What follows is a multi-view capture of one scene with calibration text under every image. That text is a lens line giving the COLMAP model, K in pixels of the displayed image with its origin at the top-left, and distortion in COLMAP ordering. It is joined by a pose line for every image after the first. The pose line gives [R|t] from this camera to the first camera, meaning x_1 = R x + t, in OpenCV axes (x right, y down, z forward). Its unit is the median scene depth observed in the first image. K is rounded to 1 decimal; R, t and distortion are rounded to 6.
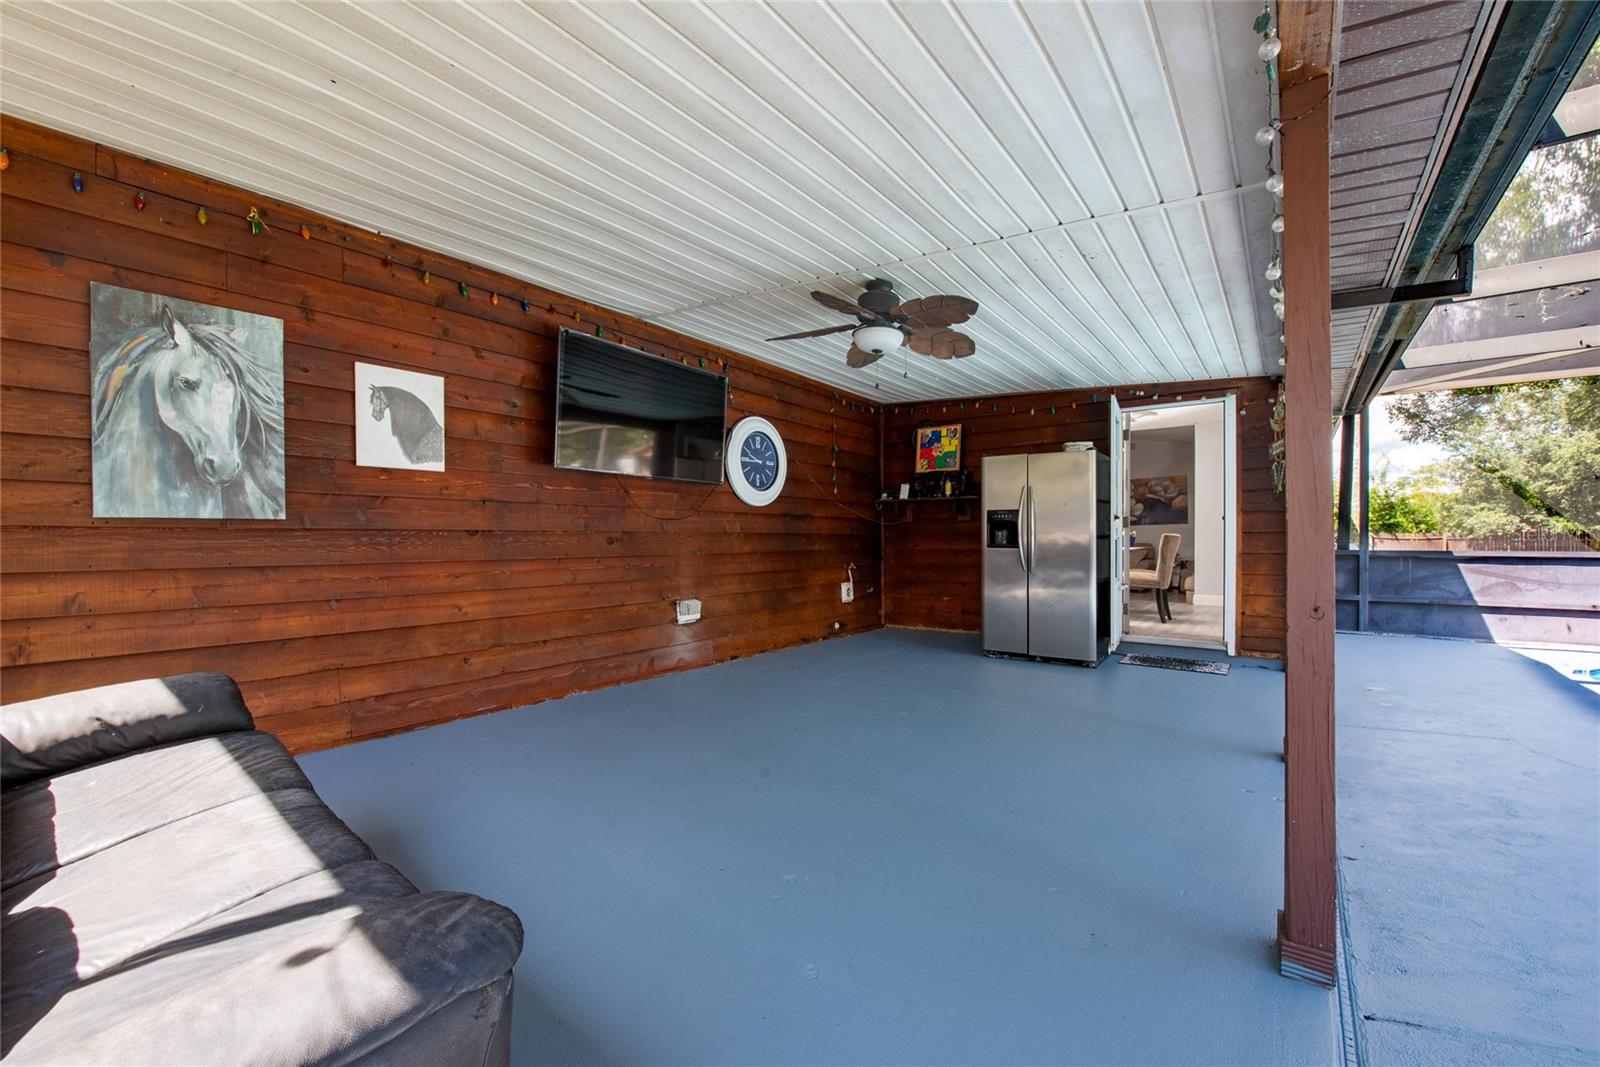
lens RADIAL K [[626.8, 0, 806.0], [0, 626.8, 541.7], [0, 0, 1]] dist [-0.022354, -0.000510]
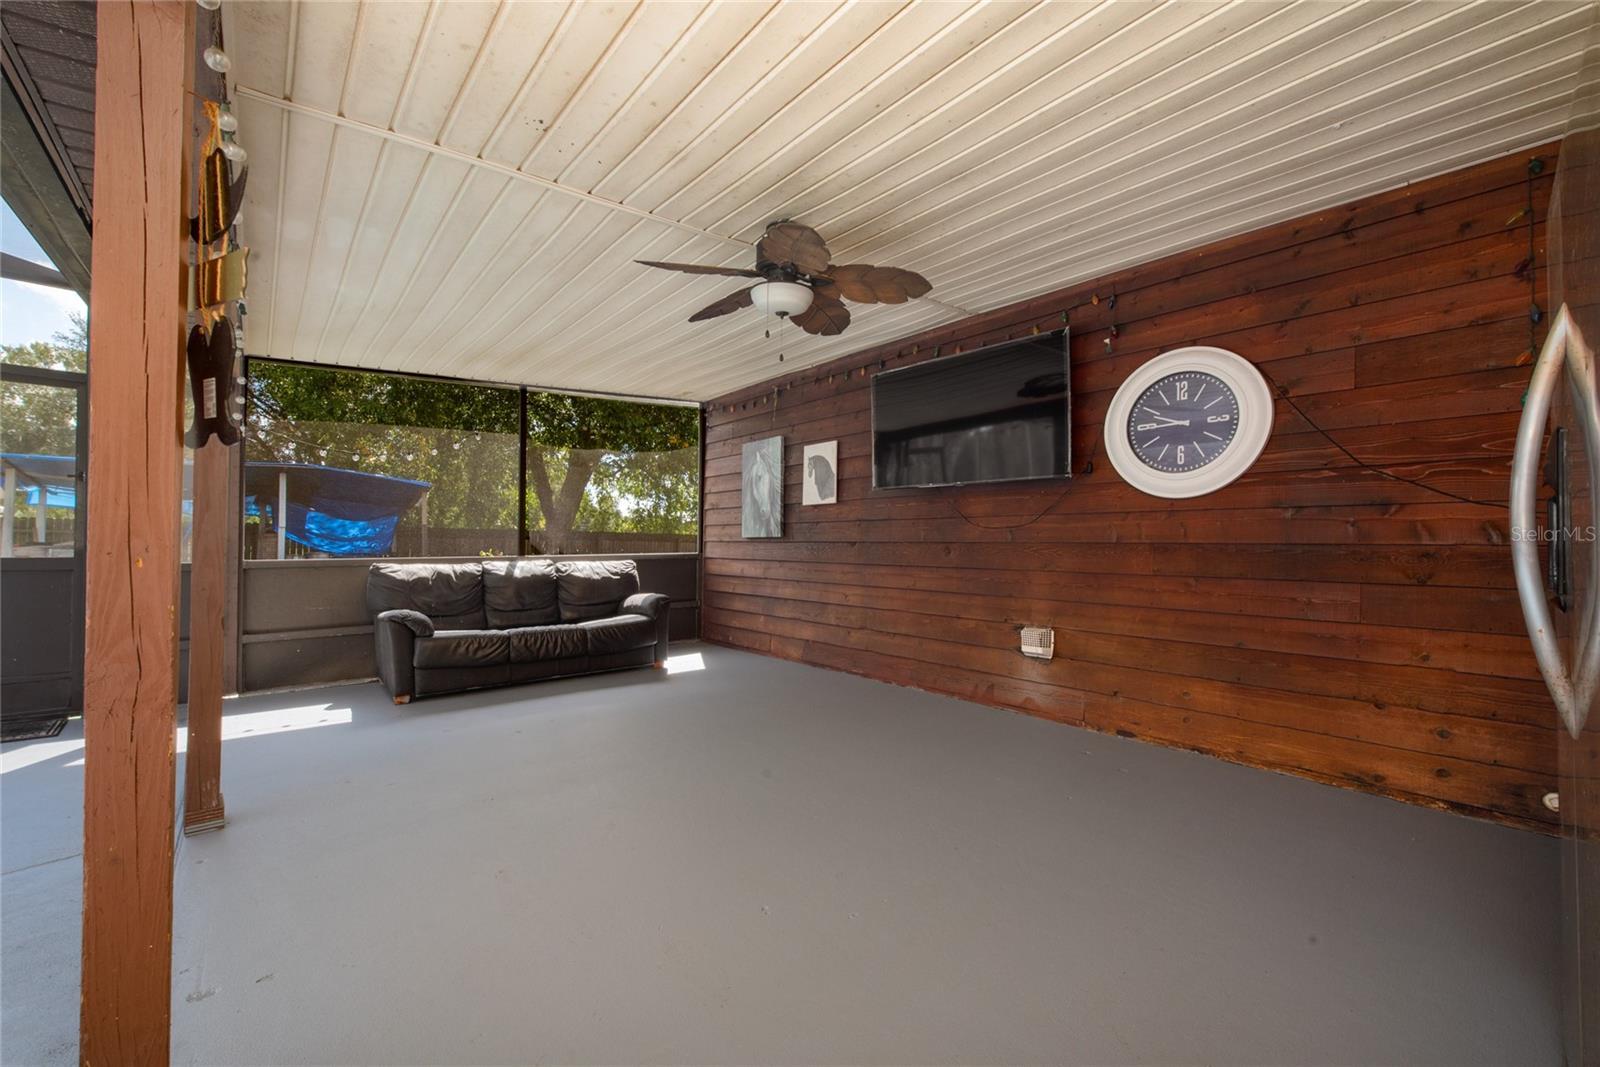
lens RADIAL K [[626.8, 0, 806.0], [0, 626.8, 541.7], [0, 0, 1]] dist [-0.022354, -0.000510]
pose [[-0.202016, -0.005109, -0.979369, 0.868098], [-0.014365, 0.999894, -0.002253, -0.013761], [0.979277, 0.013613, -0.202068, 1.173293]]
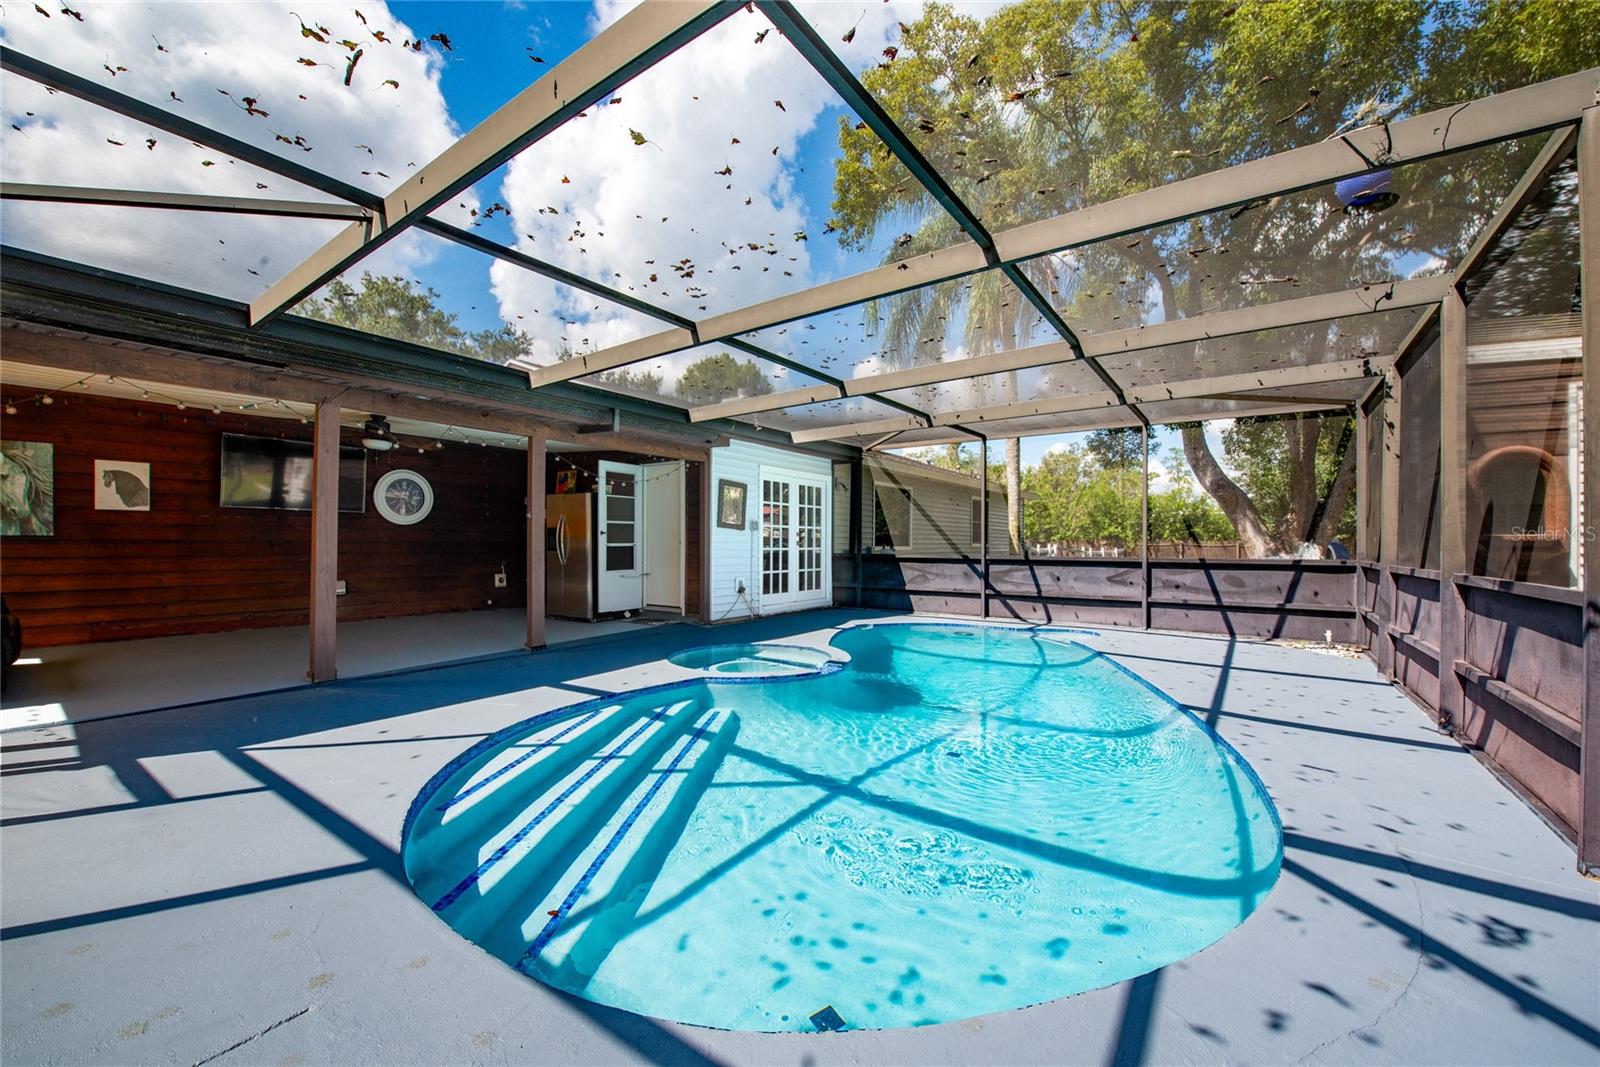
lens RADIAL K [[626.8, 0, 806.0], [0, 626.8, 541.7], [0, 0, 1]] dist [-0.022354, -0.000510]
pose [[0.998958, 0.002964, 0.045546, 1.343919], [-0.002554, 0.999956, -0.009053, -0.001641], [-0.045570, 0.008927, 0.998921, -0.980204]]
